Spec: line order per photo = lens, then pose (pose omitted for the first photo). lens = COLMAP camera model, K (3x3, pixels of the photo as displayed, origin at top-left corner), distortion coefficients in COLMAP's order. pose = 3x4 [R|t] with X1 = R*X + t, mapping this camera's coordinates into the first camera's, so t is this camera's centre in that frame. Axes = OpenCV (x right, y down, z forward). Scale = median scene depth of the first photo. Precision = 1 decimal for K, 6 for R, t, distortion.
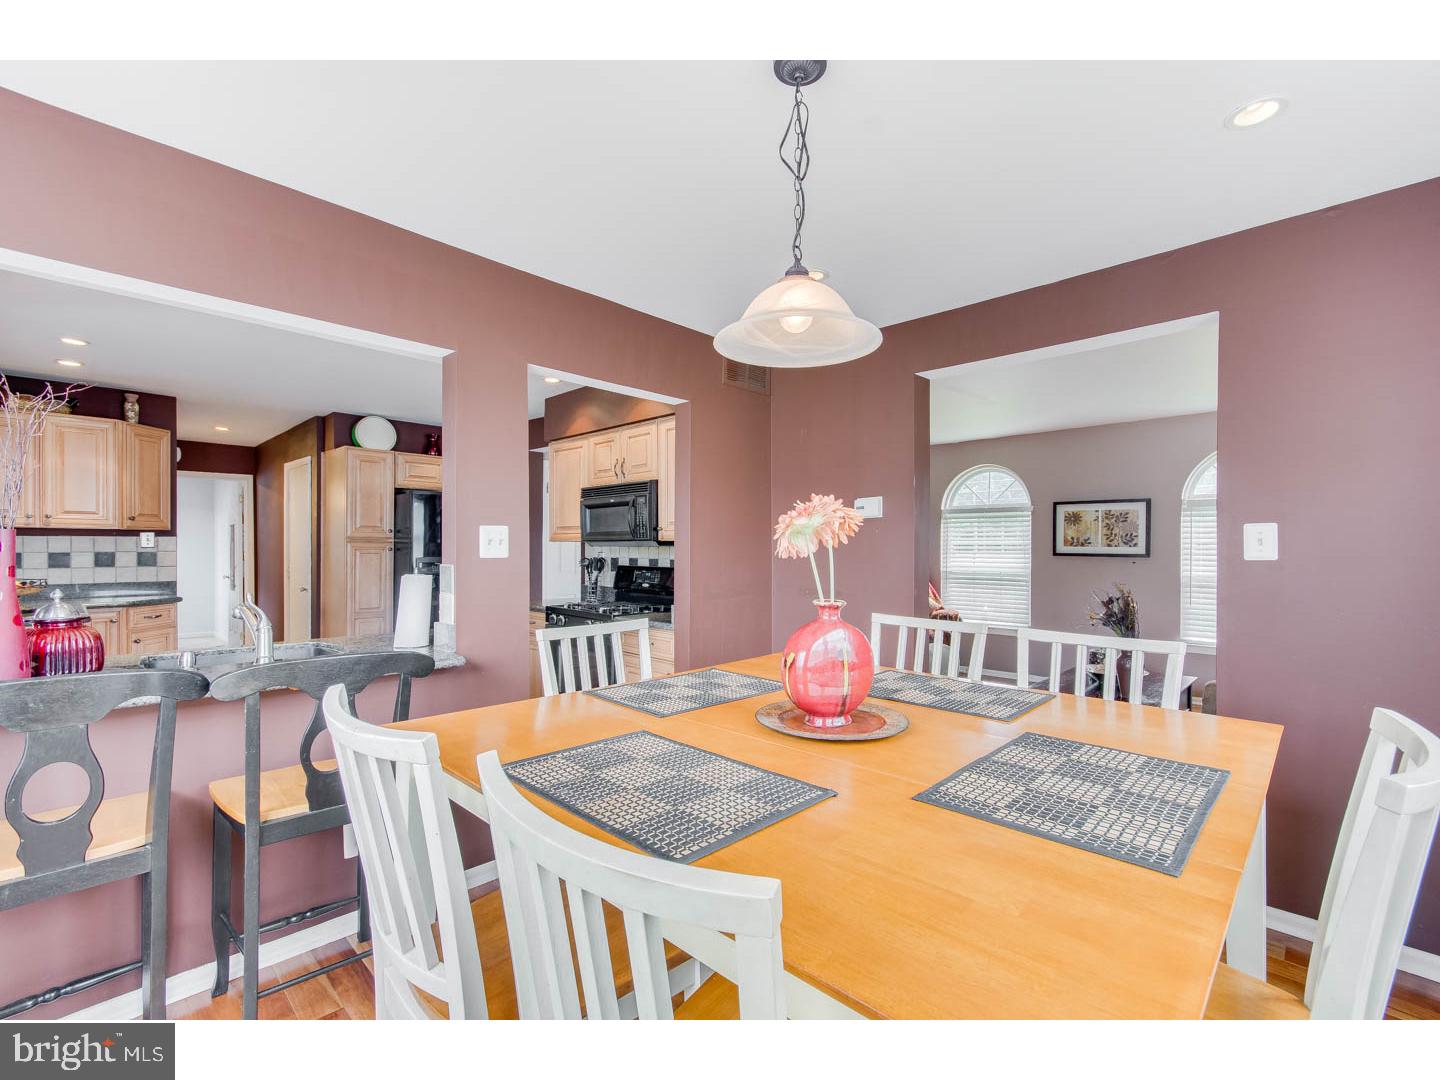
lens RADIAL K [[644.1, 0, 715.1], [0, 644.1, 543.3], [0, 0, 1]] dist [0.011909, 0.000104]
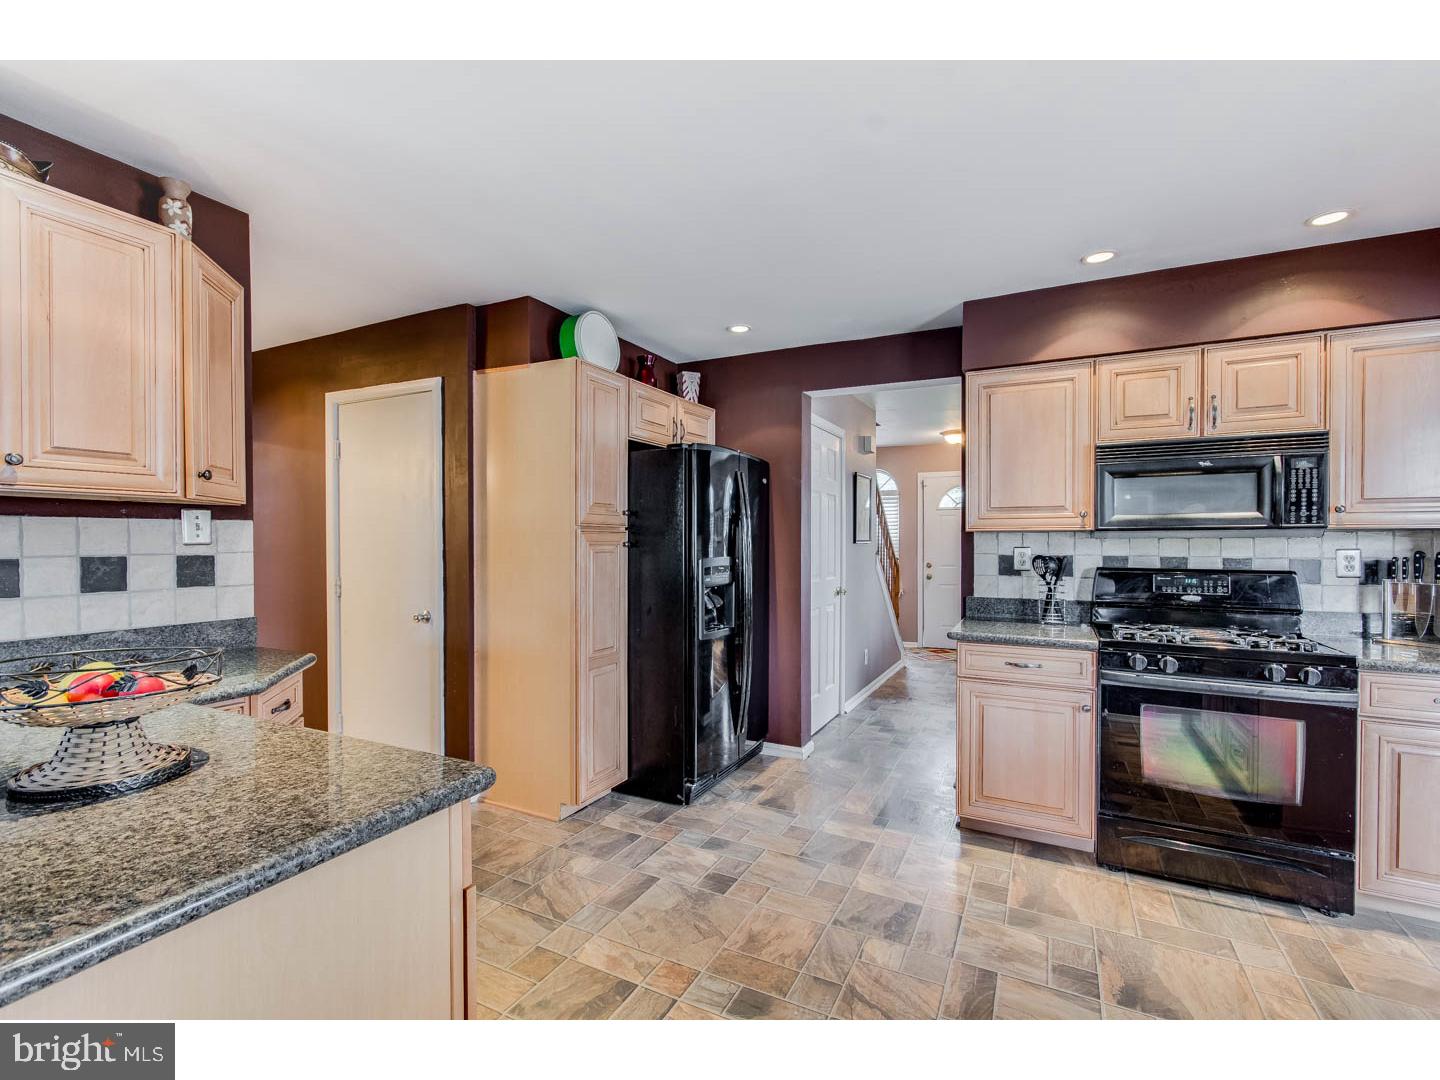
lens RADIAL K [[644.1, 0, 742.9], [0, 644.1, 544.1], [0, 0, 1]] dist [0.011909, 0.000104]
pose [[0.950909, -0.006670, 0.309399, -0.762106], [0.000959, 0.999826, 0.018606, -0.001813], [-0.309469, -0.017396, 0.950750, 0.538886]]
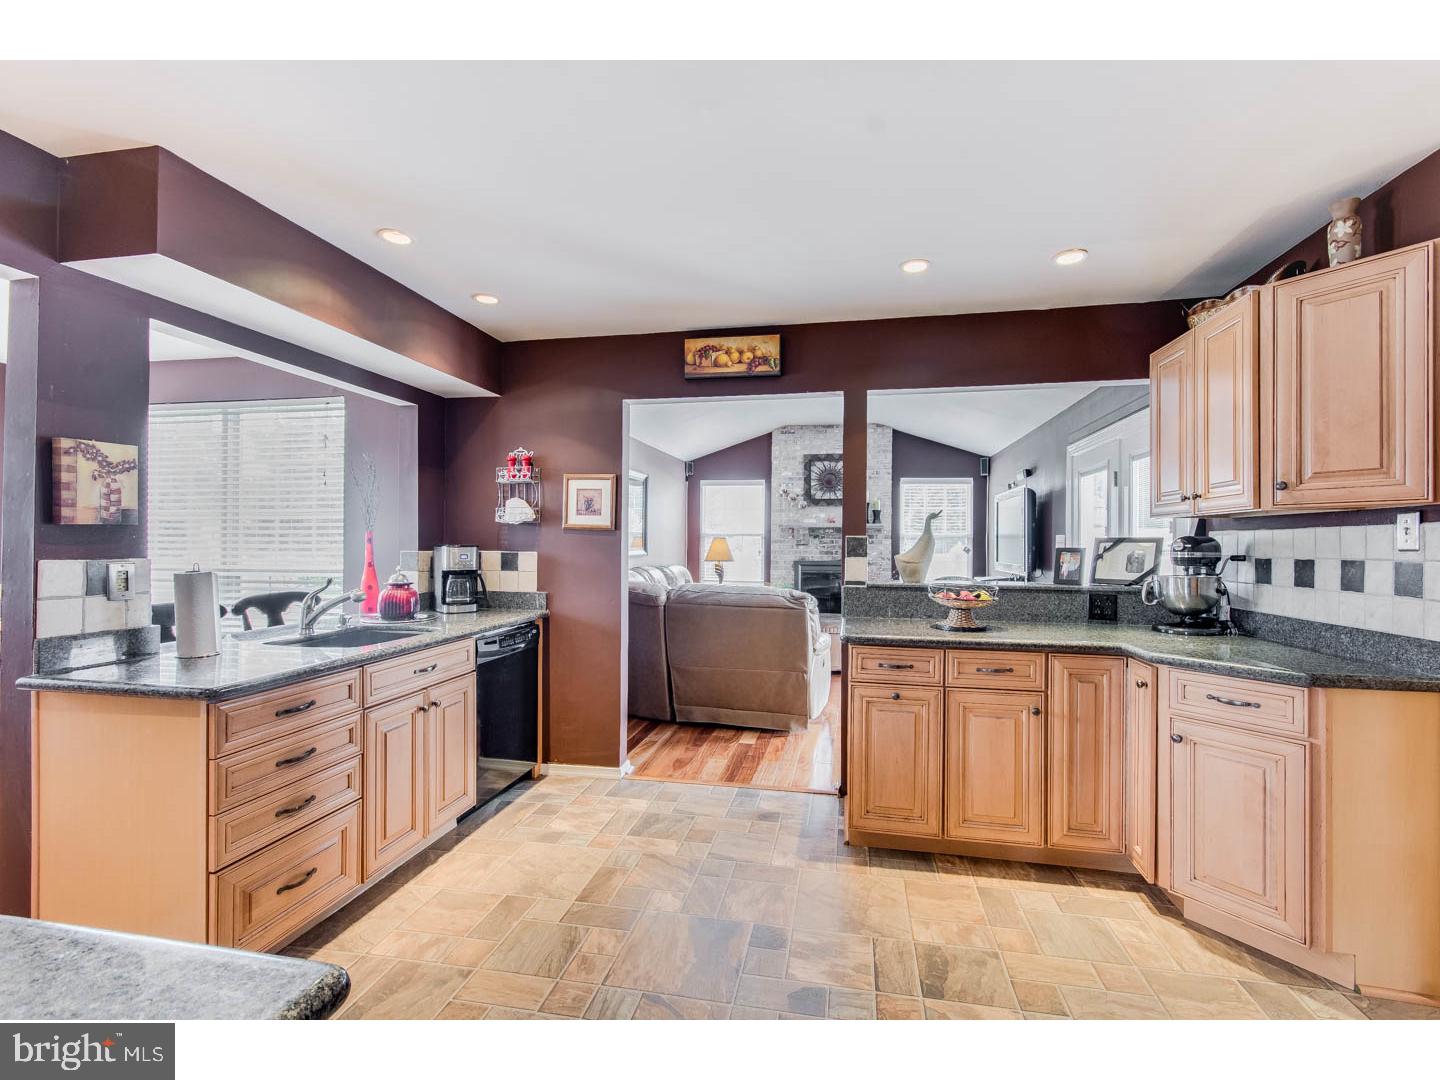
lens RADIAL K [[644.1, 0, 725.3], [0, 644.1, 541.6], [0, 0, 1]] dist [0.011909, 0.000104]
pose [[-0.837652, -0.013660, -0.546033, -0.349438], [-0.007993, 0.999887, -0.012752, 0.010741], [0.546146, -0.006317, -0.837666, 1.285160]]
